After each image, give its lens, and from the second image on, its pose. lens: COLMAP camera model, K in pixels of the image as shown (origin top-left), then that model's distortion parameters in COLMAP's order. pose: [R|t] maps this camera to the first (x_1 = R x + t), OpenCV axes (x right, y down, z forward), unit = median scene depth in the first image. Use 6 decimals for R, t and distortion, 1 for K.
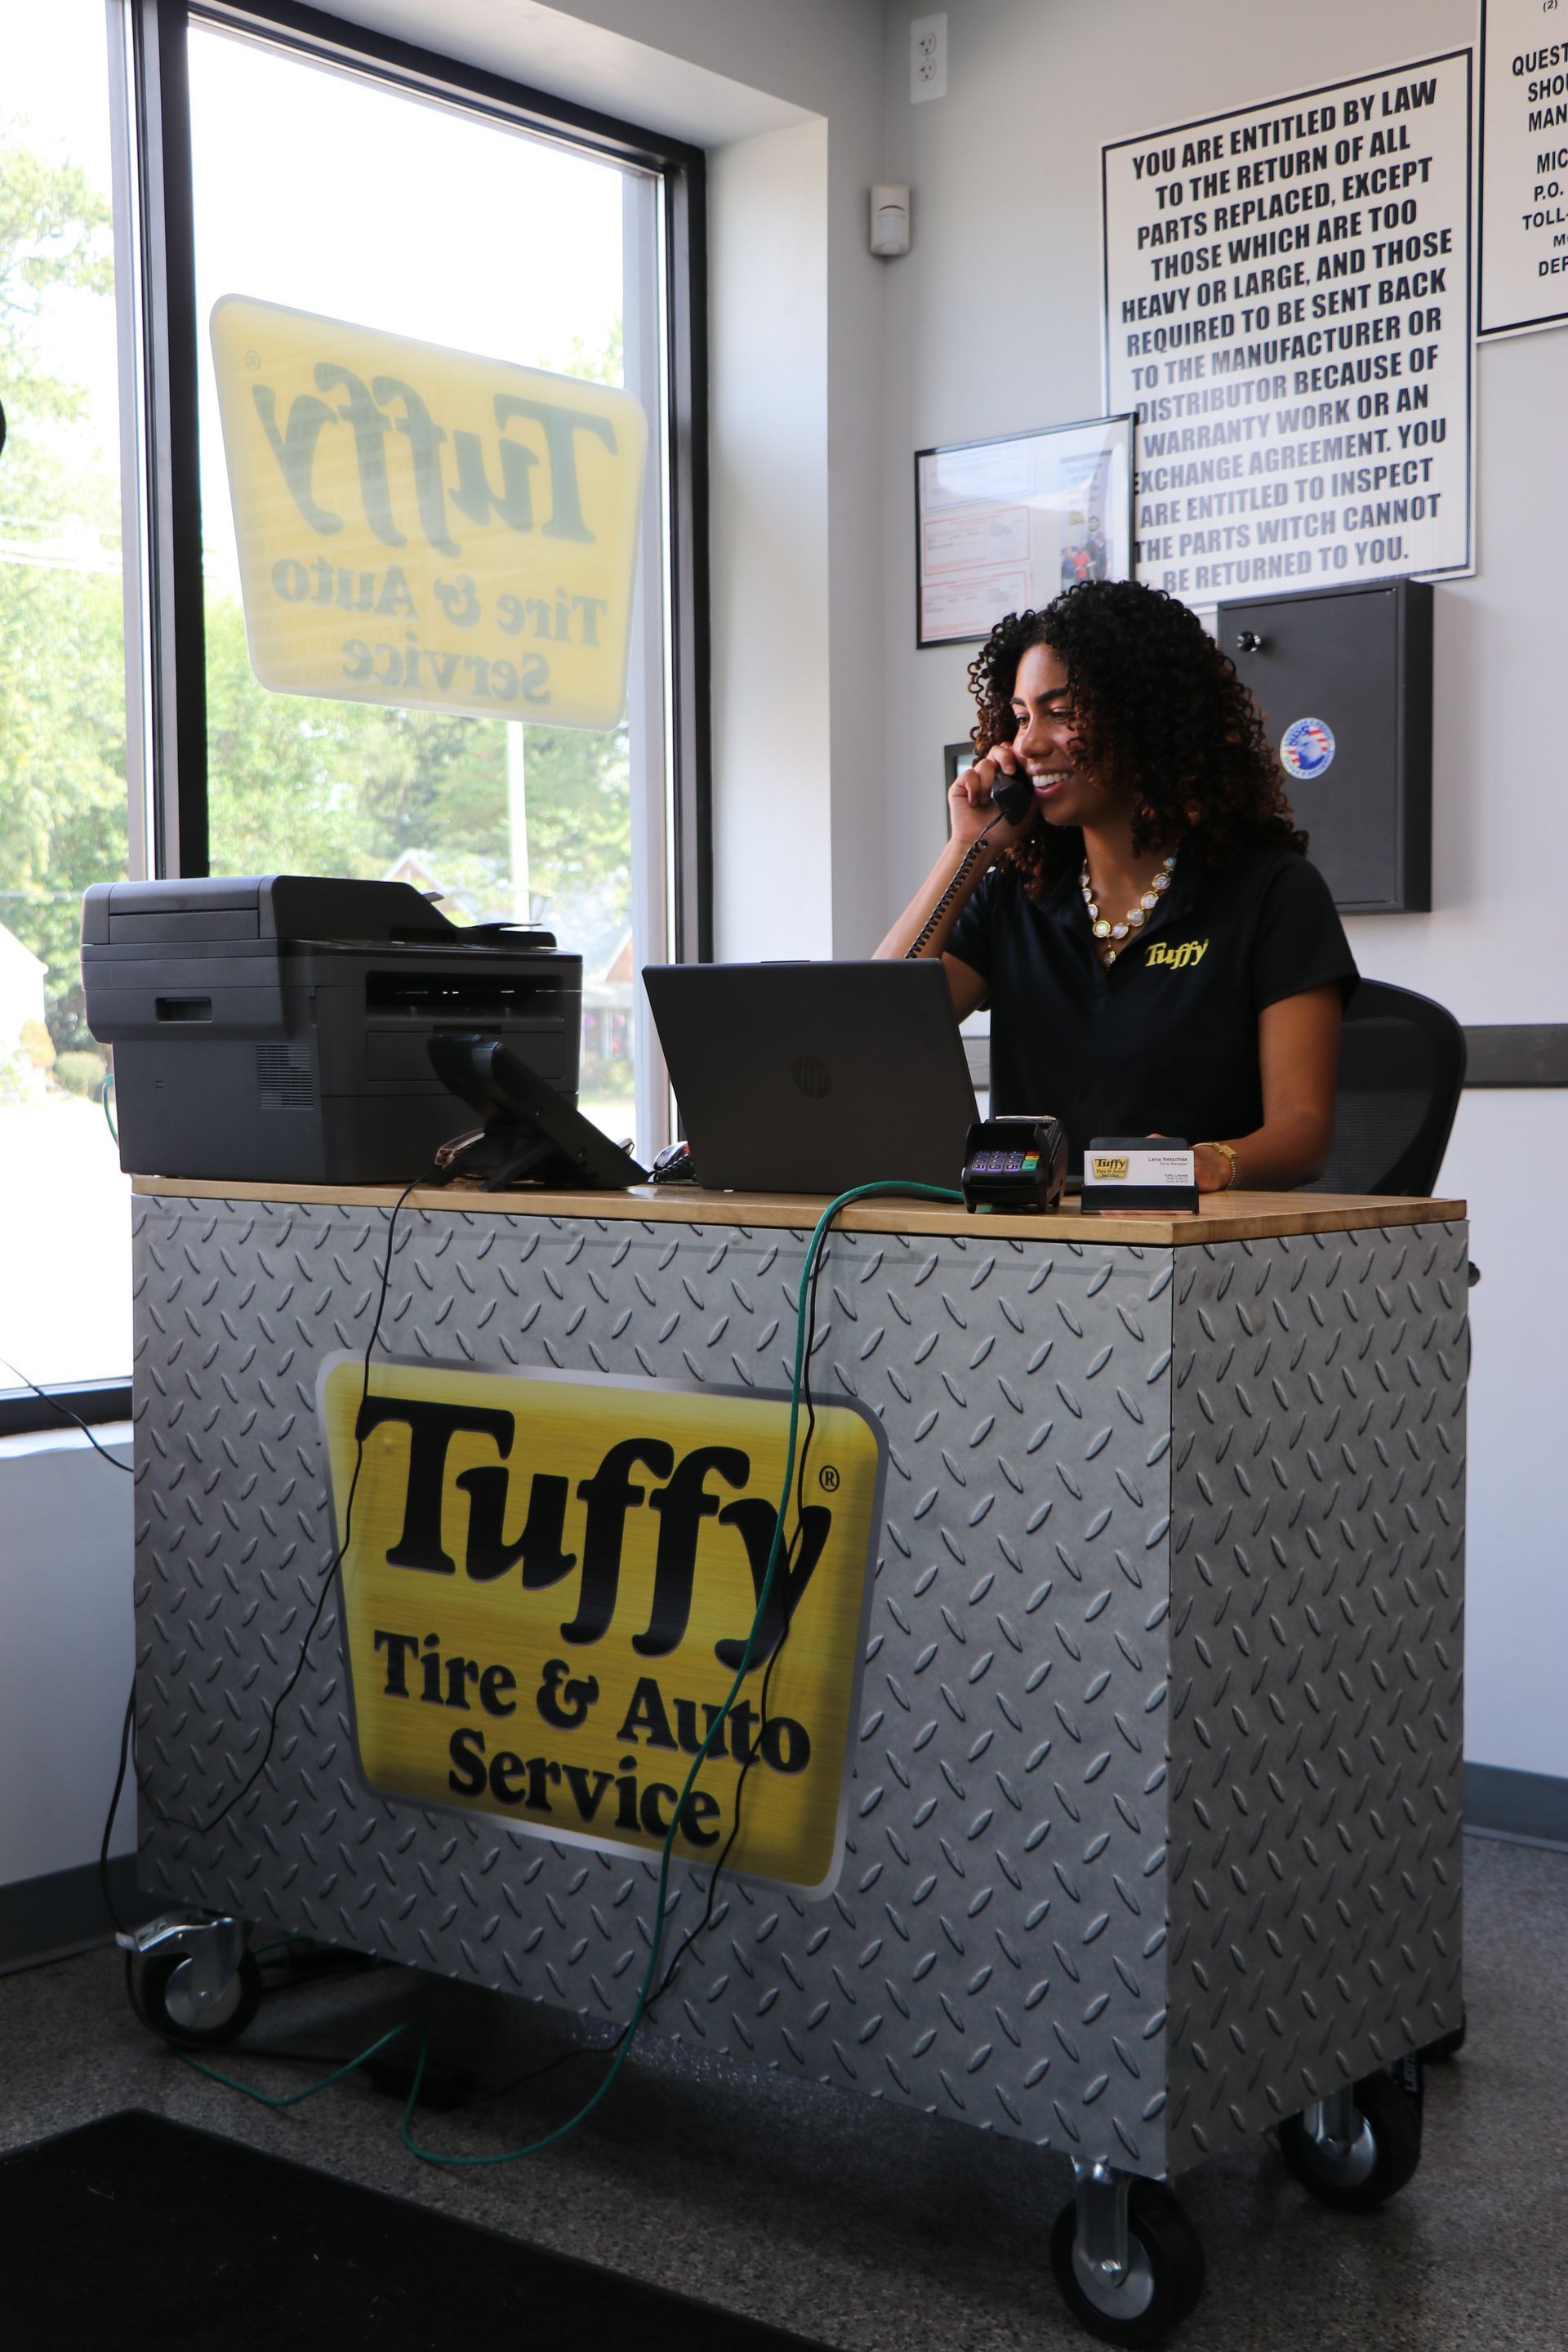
lens RADIAL K [[3127.6, 0, 784.0], [0, 3127.6, 1176.0], [0, 0, 1]] dist [-0.061707, 0.669793]
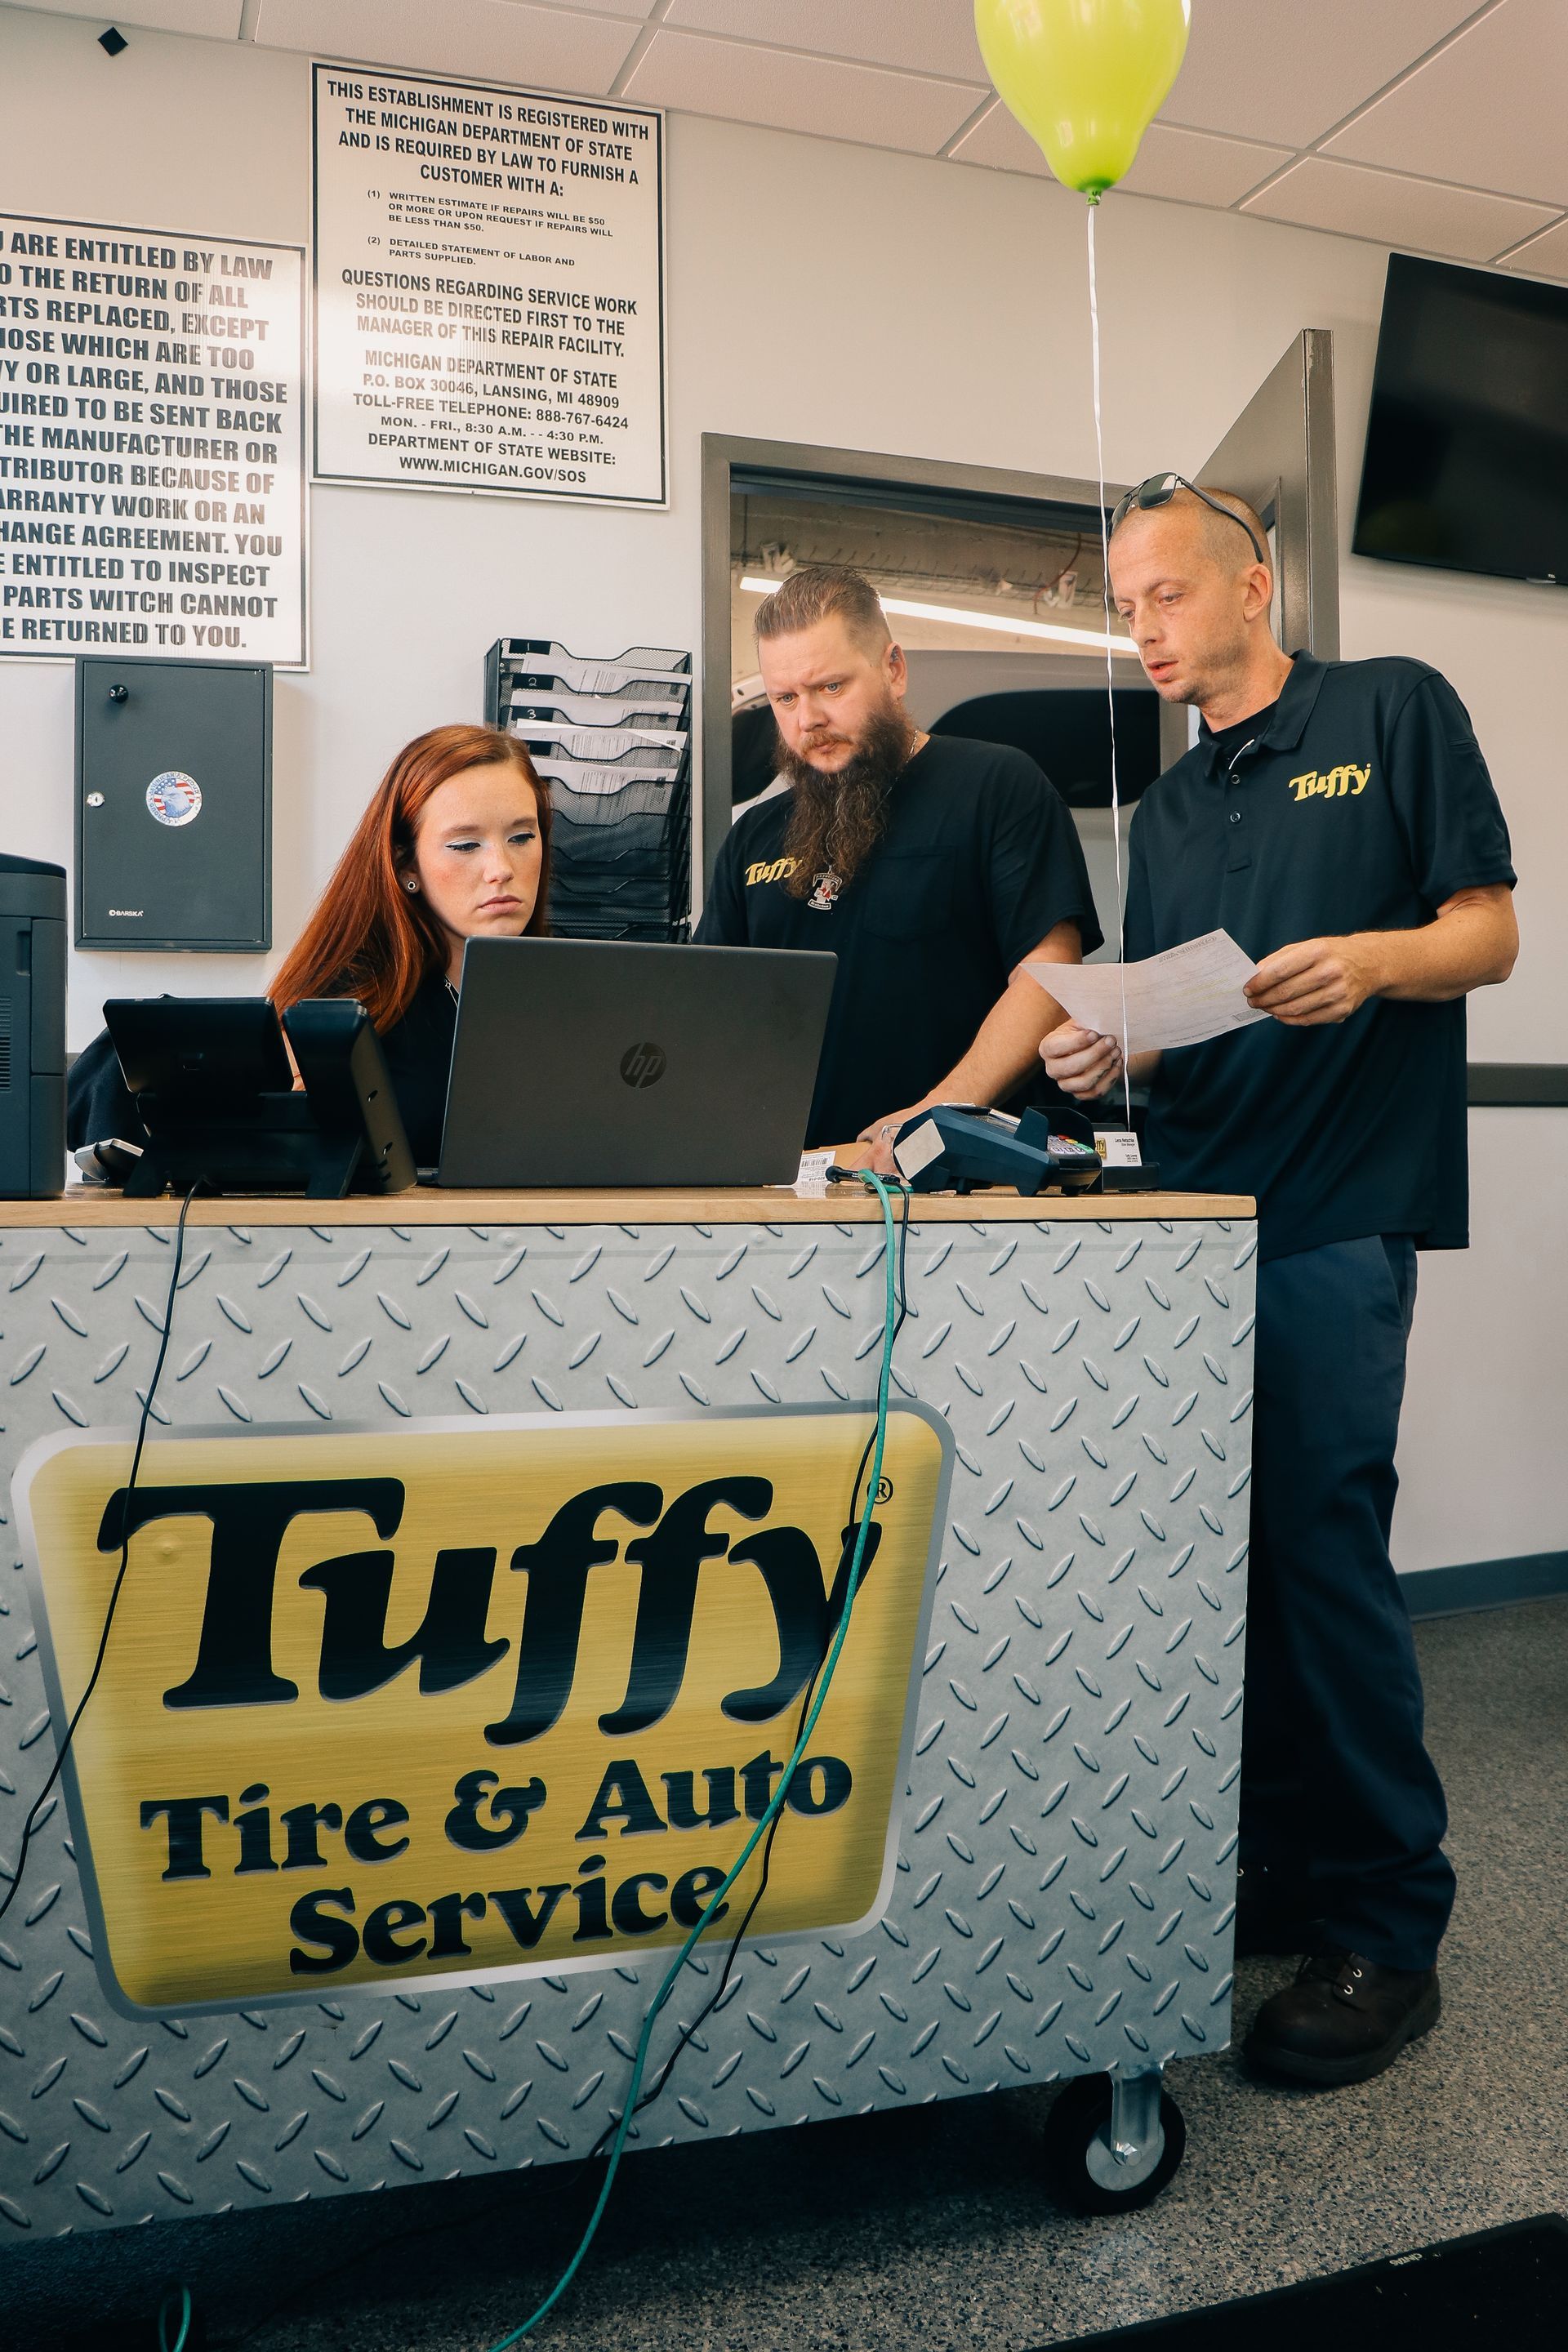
lens RADIAL K [[2004.9, 0, 784.9], [0, 2004.9, 1200.2], [0, 0, 1]] dist [-0.181342, 0.152793]
pose [[0.498822, -0.026665, 0.866294, -0.448230], [0.027202, 0.999516, 0.015103, 0.000844], [-0.866278, 0.016031, 0.499306, 0.637046]]
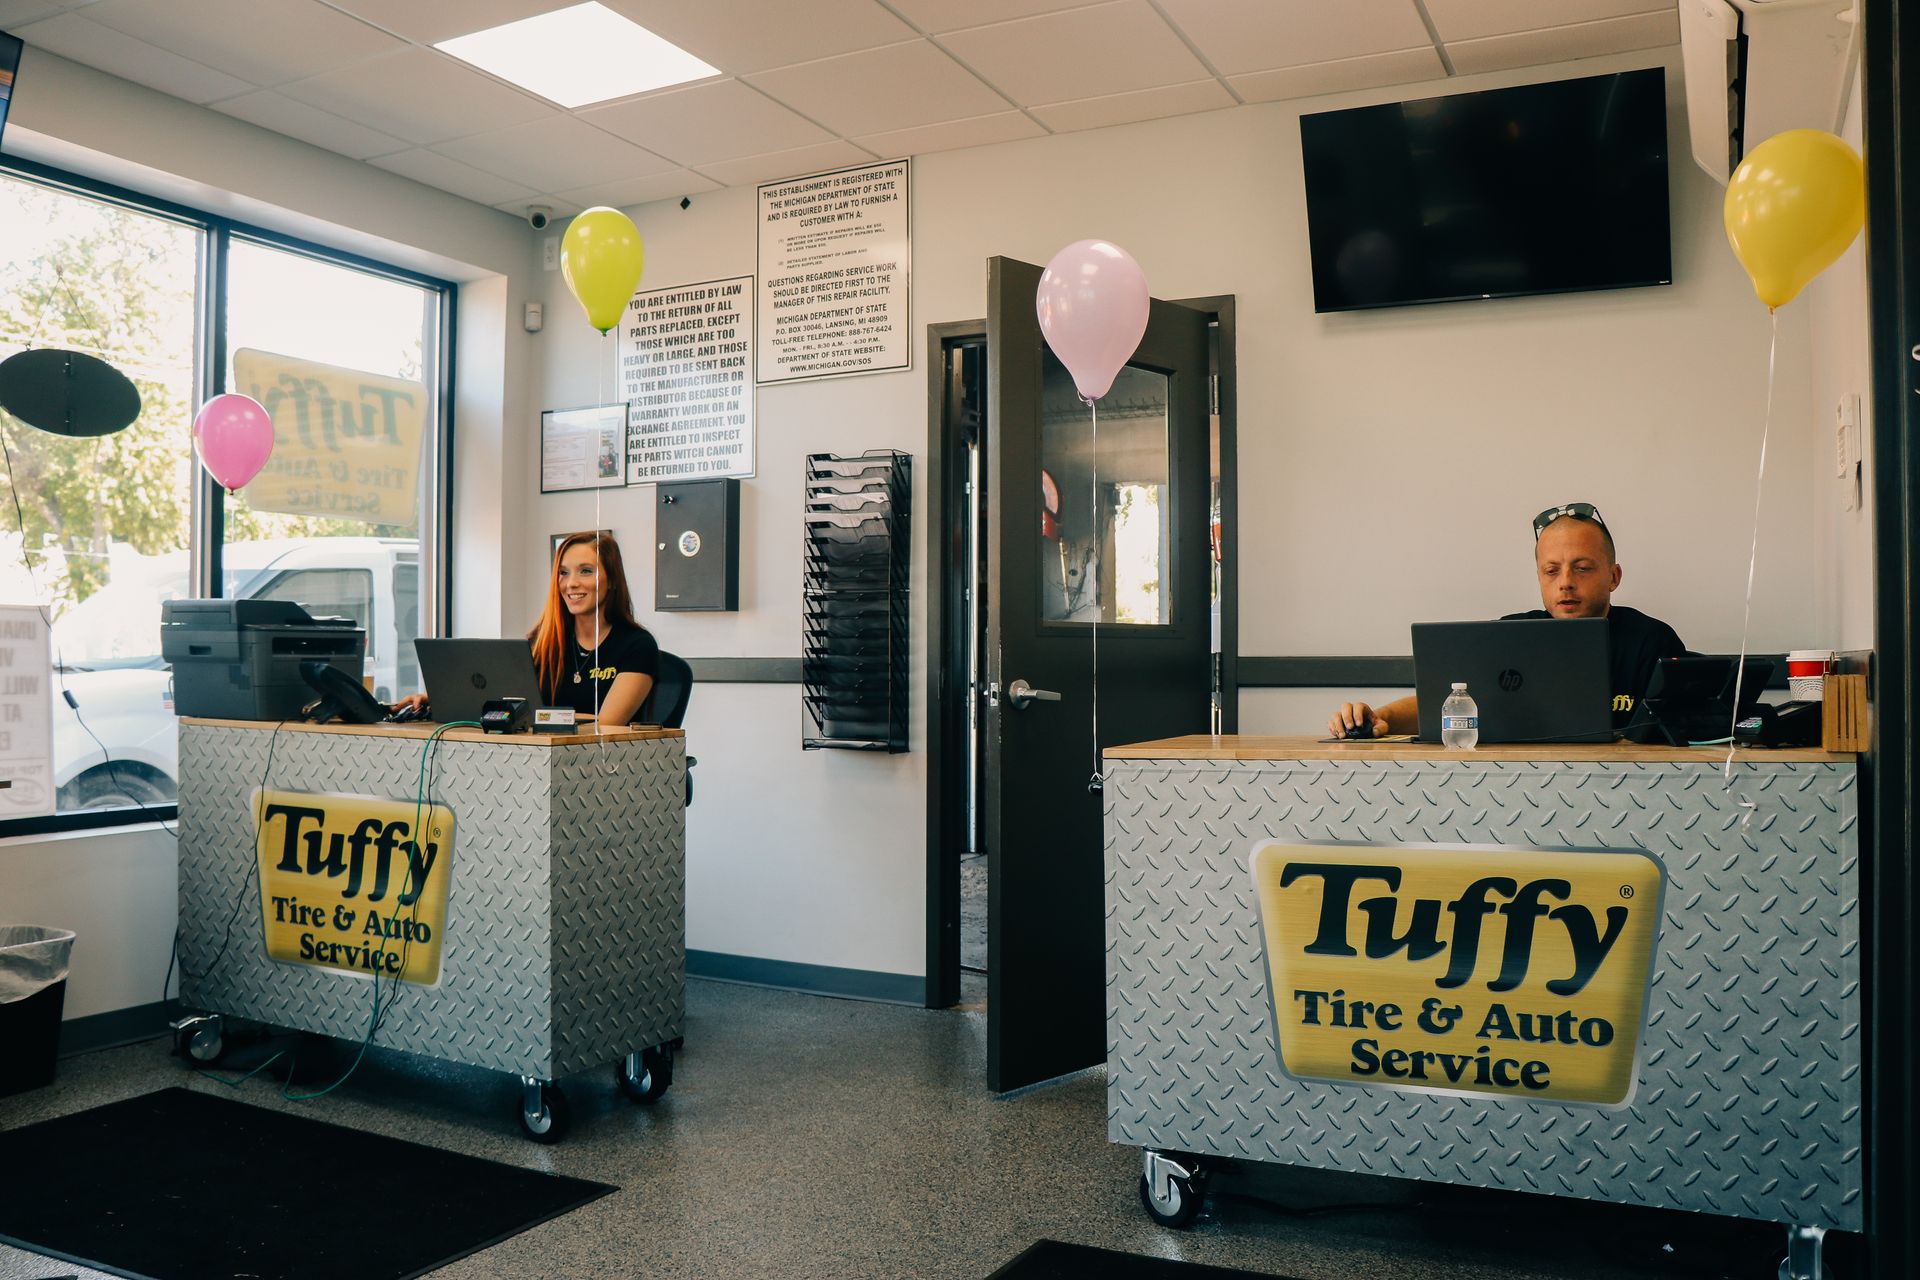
lens RADIAL K [[1636.7, 0, 984.5], [0, 1636.7, 631.0], [0, 0, 1]] dist [-0.181342, 0.152793]
pose [[0.972330, 0.012790, 0.233262, 0.130240], [-0.001426, 0.998806, -0.048823, -0.008422], [-0.233609, 0.047139, 0.971187, -0.398632]]
